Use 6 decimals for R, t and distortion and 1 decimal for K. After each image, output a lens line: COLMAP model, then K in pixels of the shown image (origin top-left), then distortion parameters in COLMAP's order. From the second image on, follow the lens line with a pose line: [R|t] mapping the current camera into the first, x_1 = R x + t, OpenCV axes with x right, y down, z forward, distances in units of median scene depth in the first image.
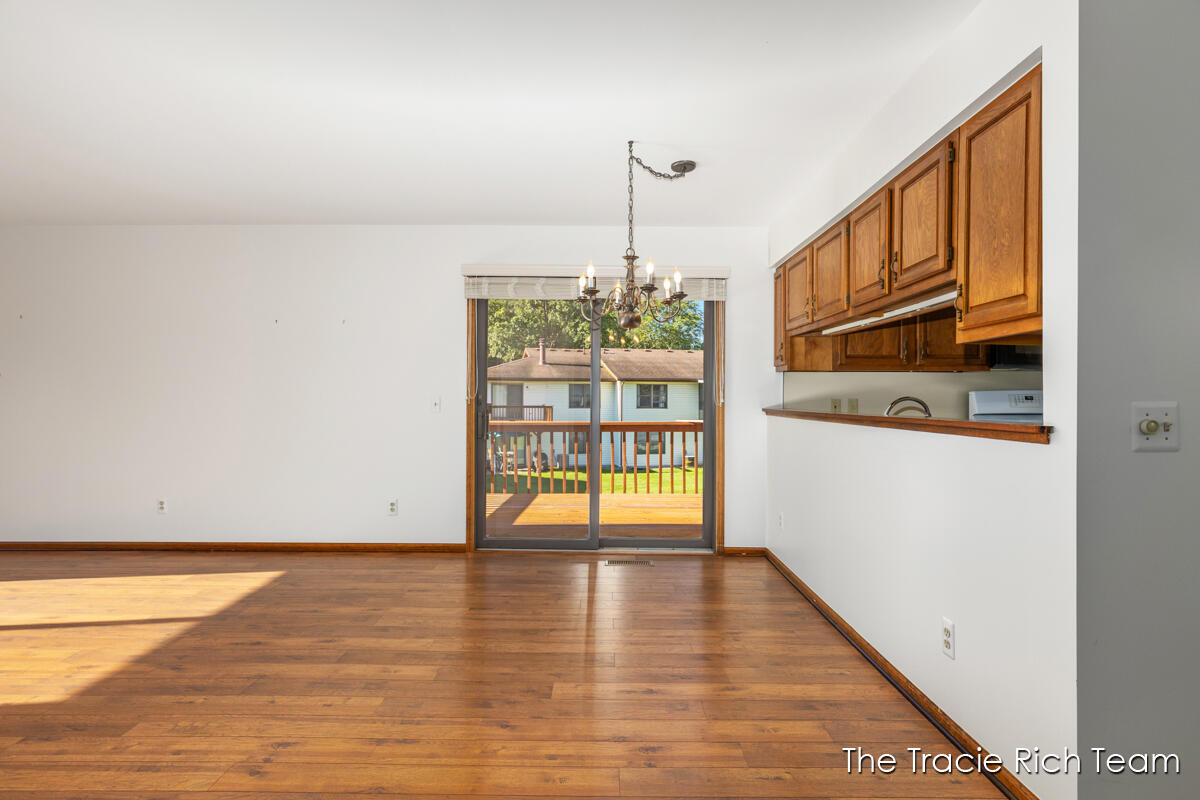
lens RADIAL K [[592.4, 0, 597.2], [0, 592.4, 393.4], [0, 0, 1]] dist [0.000106, 0.001315]
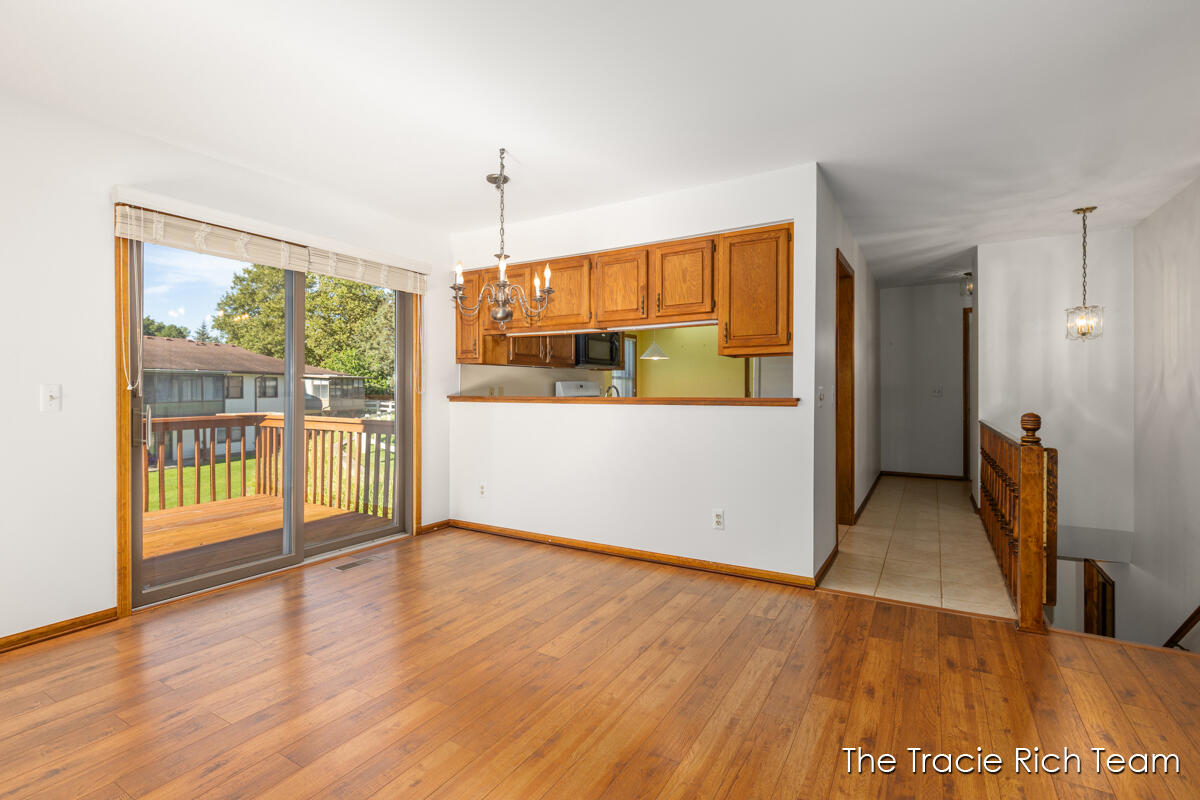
lens RADIAL K [[558.0, 0, 598.7], [0, 558.0, 389.3], [0, 0, 1]] dist [0.001032, 0.000147]
pose [[0.502664, -0.006687, 0.864456, -0.531964], [-0.003145, 0.999949, 0.009564, 0.002487], [-0.864476, -0.007526, 0.502617, 0.238376]]
